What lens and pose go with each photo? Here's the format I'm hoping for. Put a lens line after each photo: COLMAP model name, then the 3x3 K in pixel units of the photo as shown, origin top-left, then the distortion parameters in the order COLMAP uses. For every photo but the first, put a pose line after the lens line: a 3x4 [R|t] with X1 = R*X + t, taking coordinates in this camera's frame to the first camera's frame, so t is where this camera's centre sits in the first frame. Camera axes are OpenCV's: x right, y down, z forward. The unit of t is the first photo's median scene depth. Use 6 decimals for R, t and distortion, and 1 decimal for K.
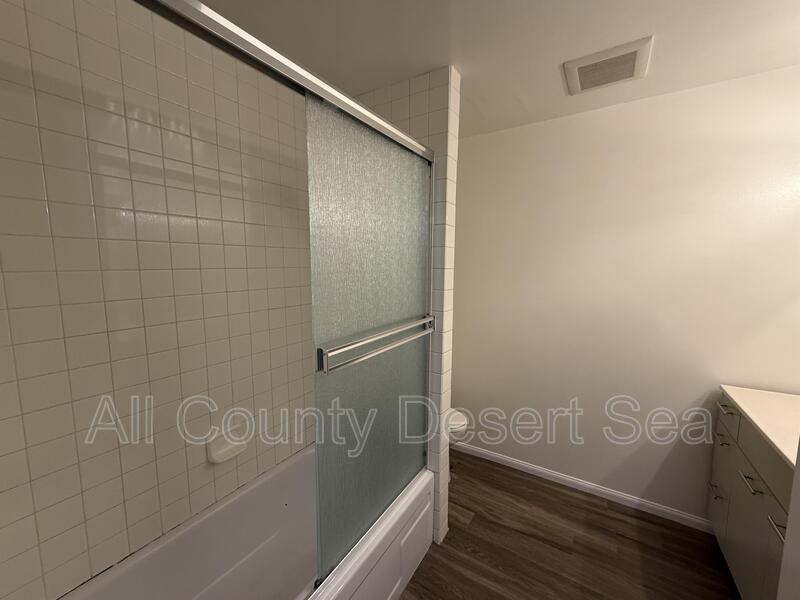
lens RADIAL K [[319.3, 0, 398.9], [0, 319.3, 298.9], [0, 0, 1]] dist [0.002783, -0.000053]
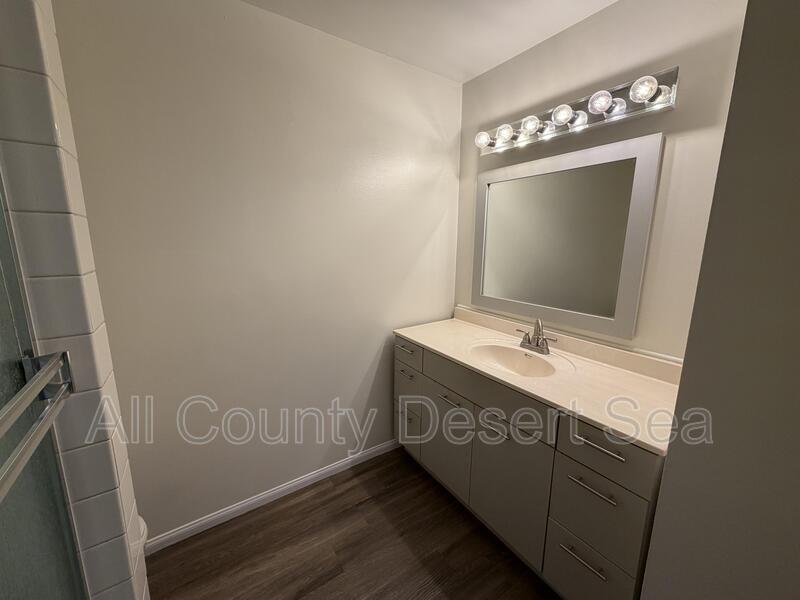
lens RADIAL K [[319.3, 0, 398.8], [0, 319.3, 295.1], [0, 0, 1]] dist [0.002783, -0.000053]
pose [[0.401229, -0.156910, 0.902438, -0.044461], [0.103674, 0.986667, 0.125462, -0.008570], [-0.910092, 0.043220, 0.412146, 0.437019]]
